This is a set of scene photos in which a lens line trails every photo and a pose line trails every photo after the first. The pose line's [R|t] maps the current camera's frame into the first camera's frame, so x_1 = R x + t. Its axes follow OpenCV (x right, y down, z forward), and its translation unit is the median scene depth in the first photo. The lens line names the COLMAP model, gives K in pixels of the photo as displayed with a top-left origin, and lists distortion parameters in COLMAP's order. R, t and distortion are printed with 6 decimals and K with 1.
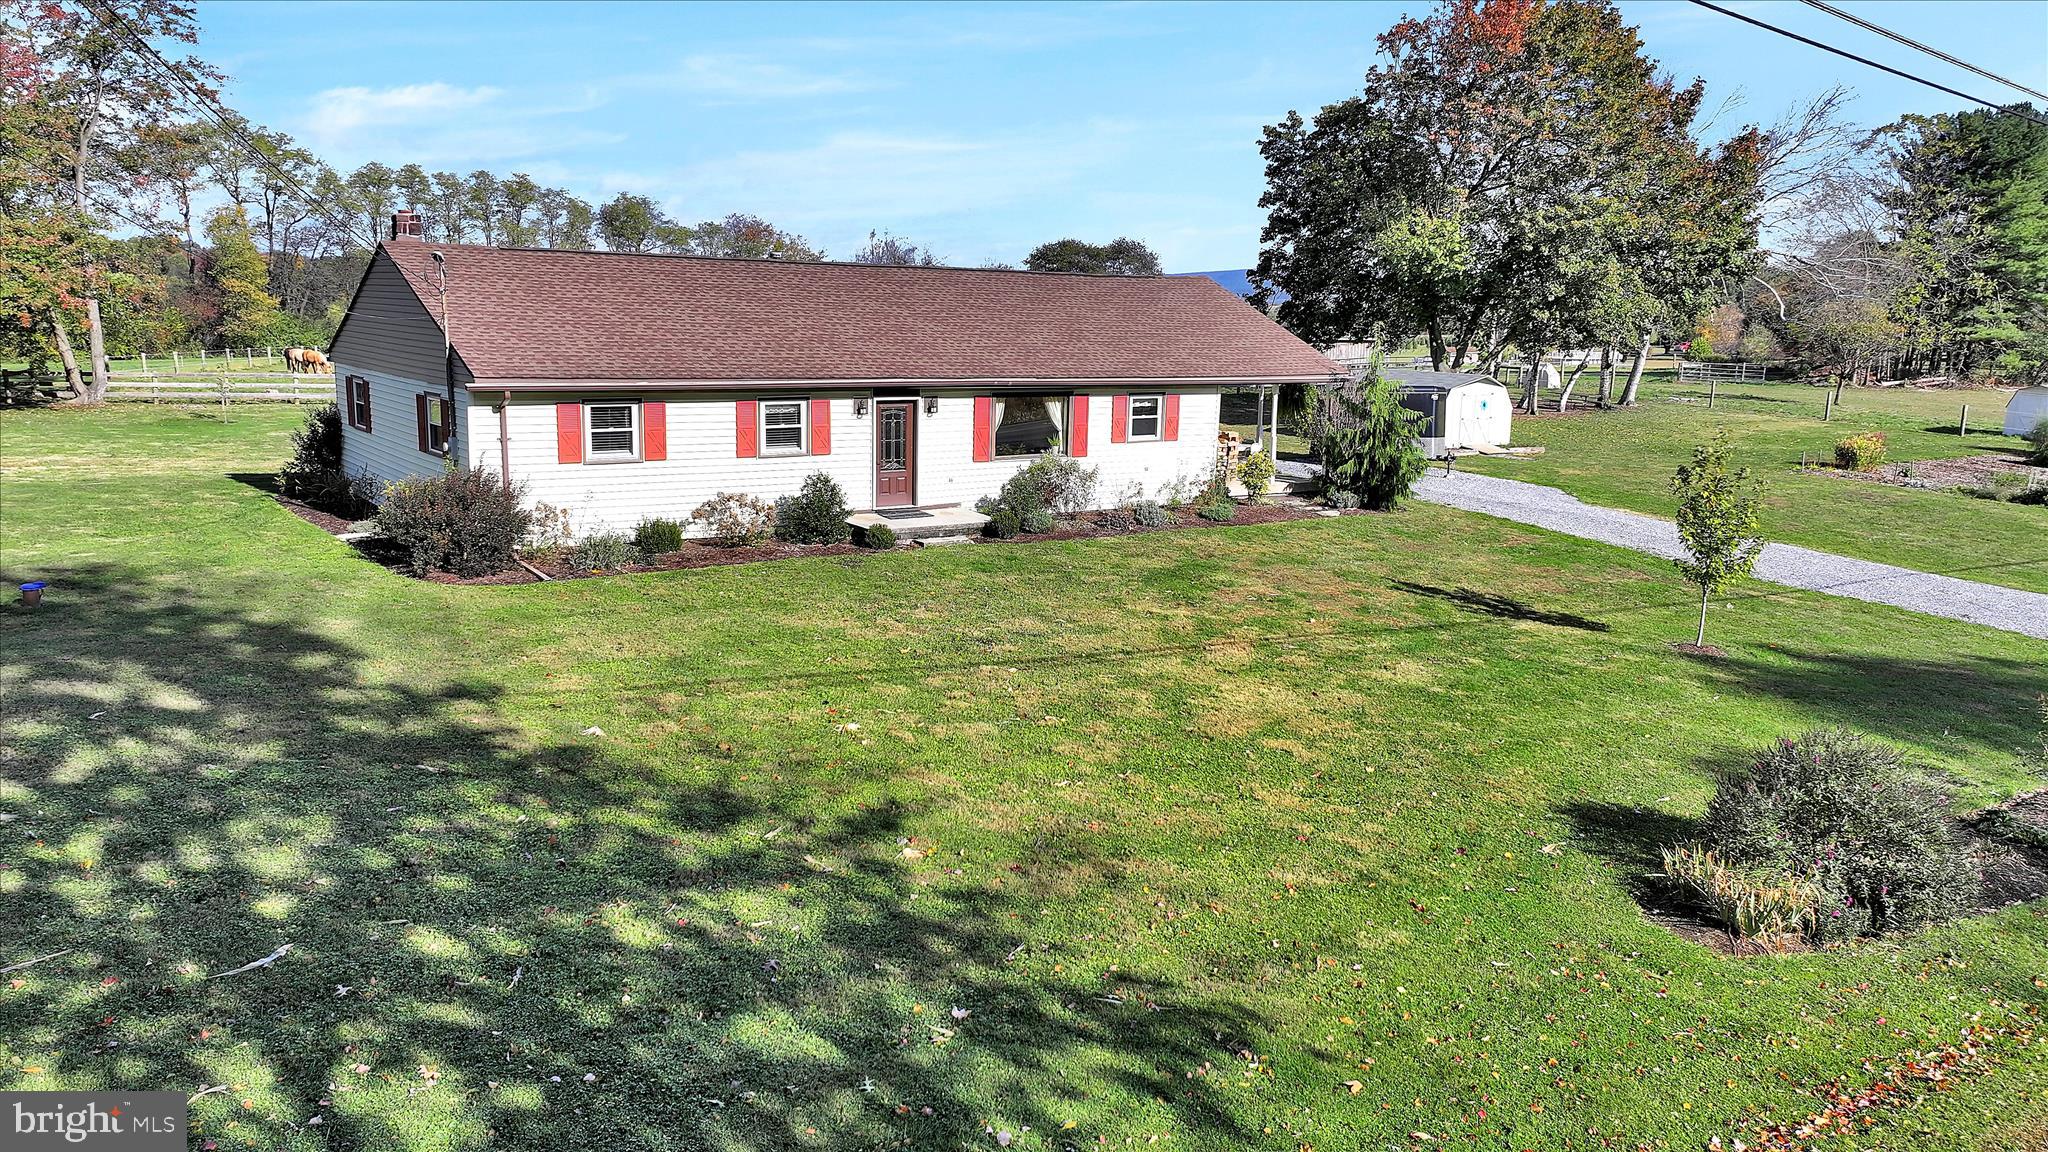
lens RADIAL K [[1456.9, 0, 1030.8], [0, 1456.9, 543.0], [0, 0, 1]] dist [0.021852, 0.001815]
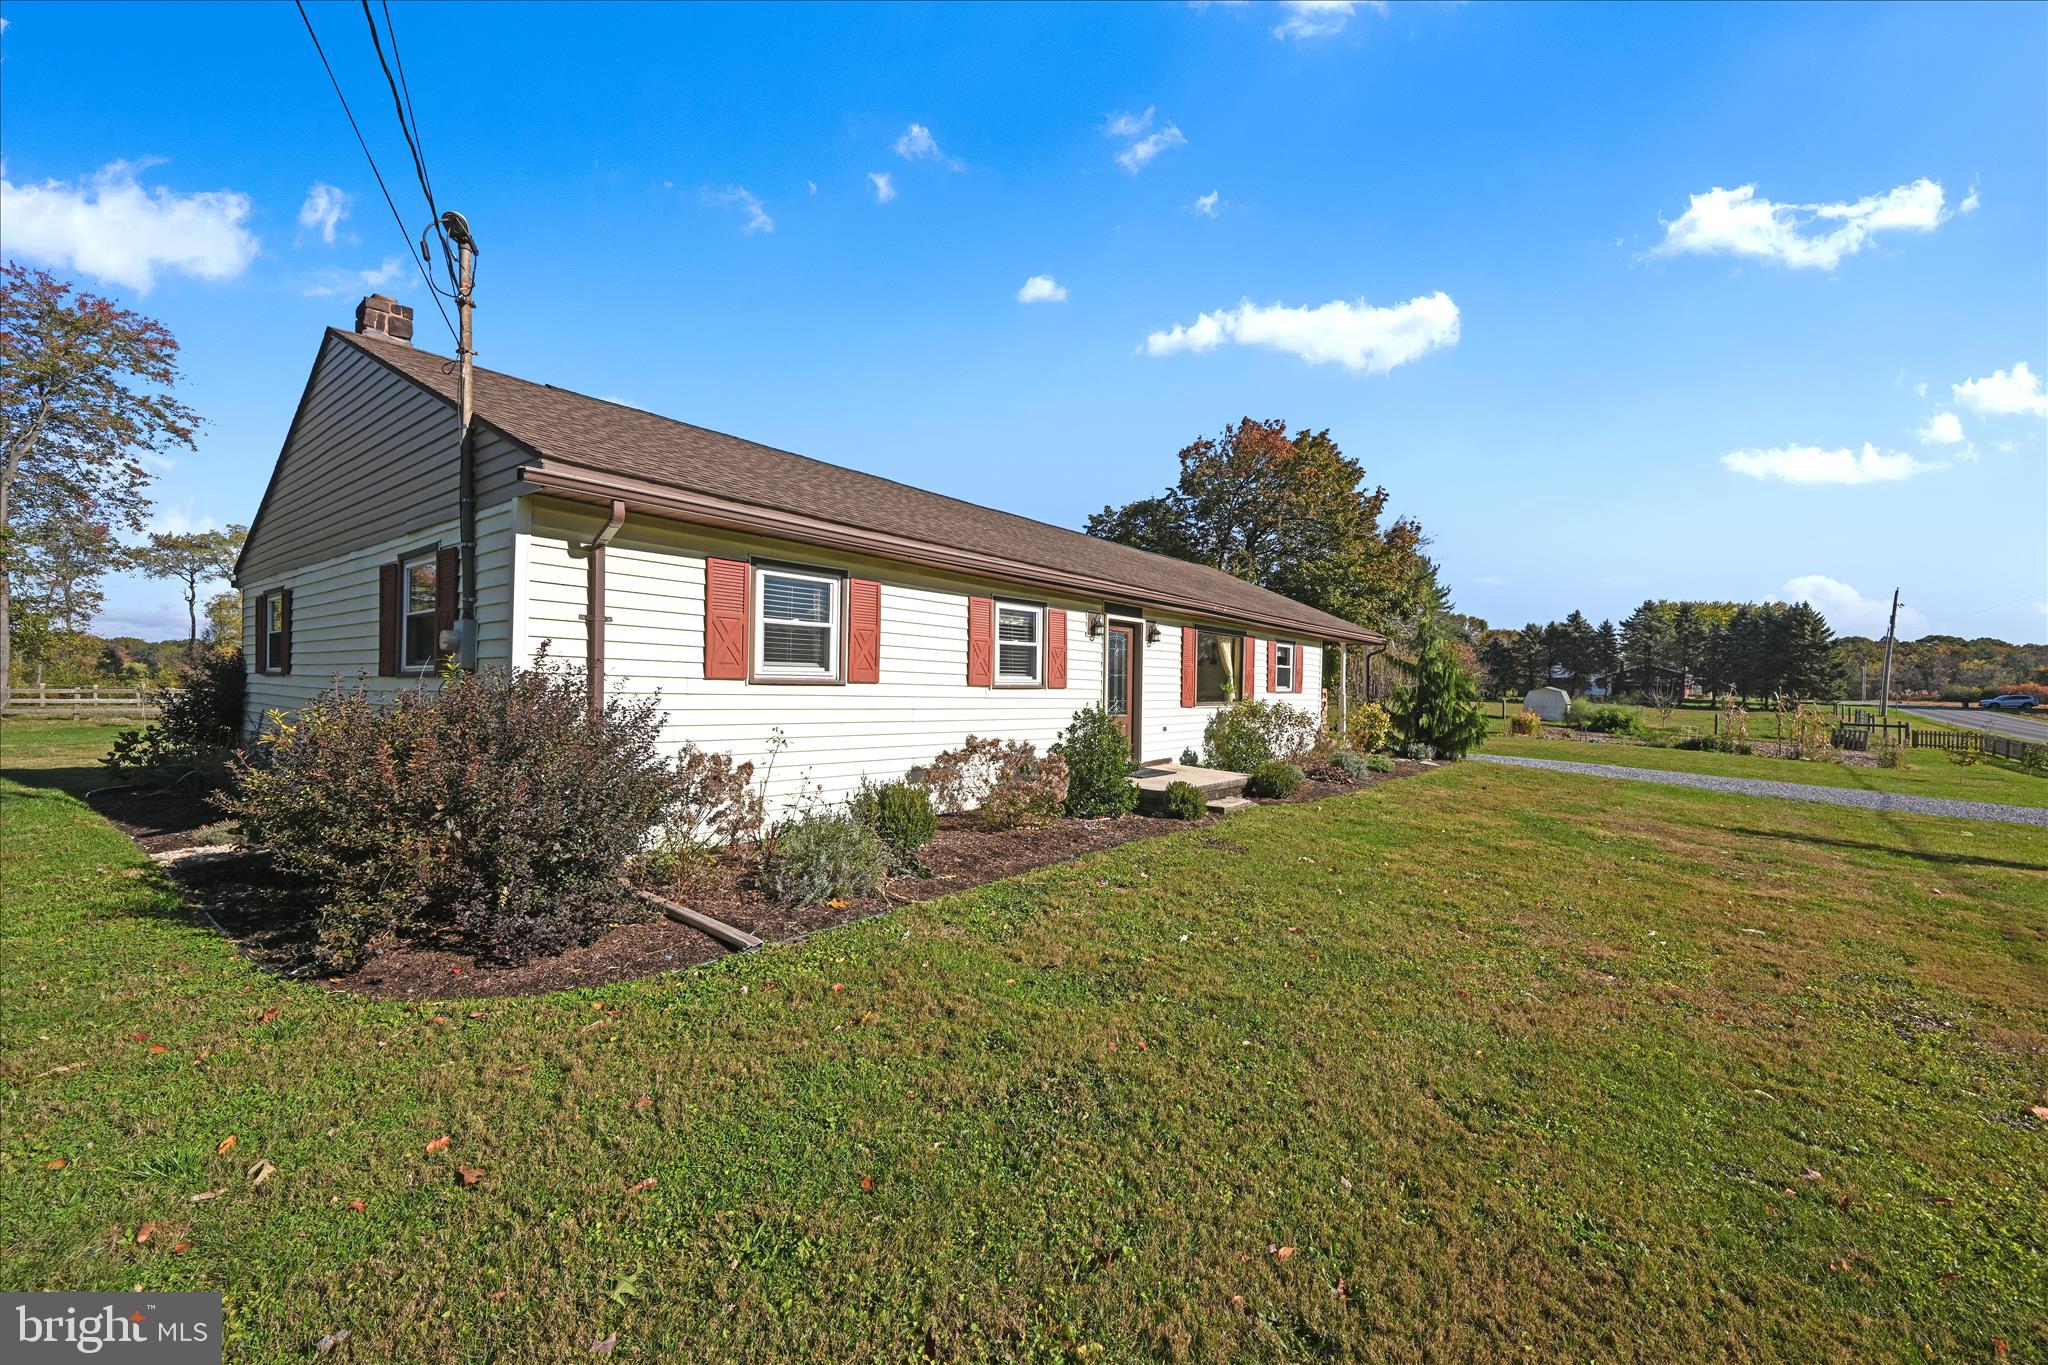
lens RADIAL K [[809.4, 0, 1029.7], [0, 809.4, 679.0], [0, 0, 1]] dist [0.000101, 0.000219]
pose [[0.962294, -0.007705, 0.271902, -0.236824], [0.052601, 0.986002, -0.158220, -0.003807], [-0.266877, 0.166557, 0.949229, 0.575391]]
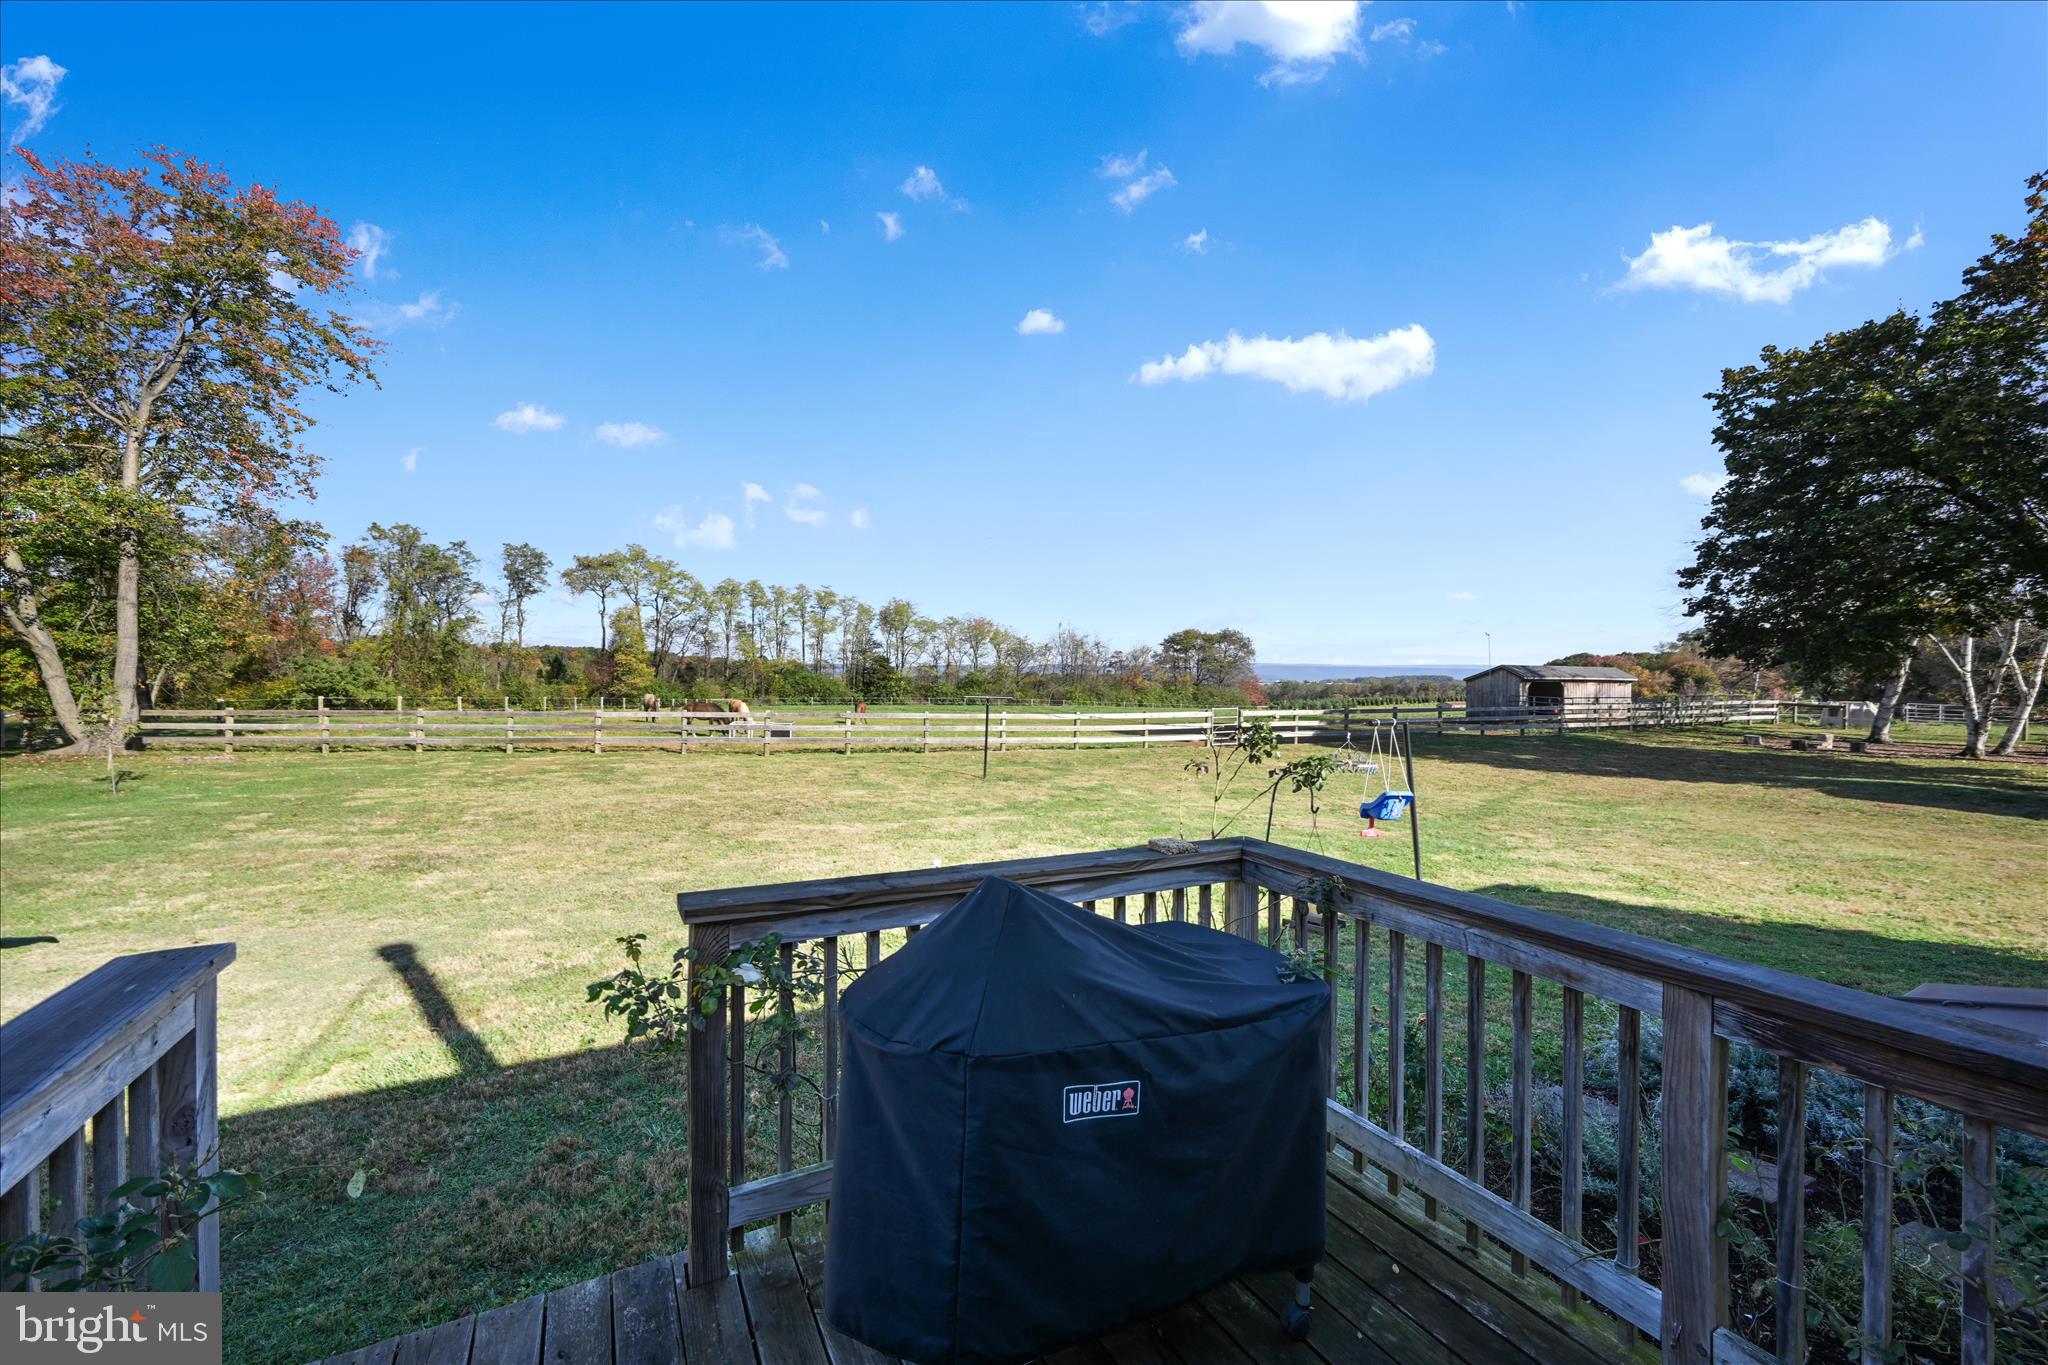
lens RADIAL K [[809.4, 0, 1029.7], [0, 809.4, 679.0], [0, 0, 1]] dist [0.000101, 0.000219]
pose [[0.993977, -0.007213, -0.109347, -0.284554], [-0.011325, 0.985728, -0.167965, -0.127574], [0.108998, 0.168191, 0.979710, 1.207046]]
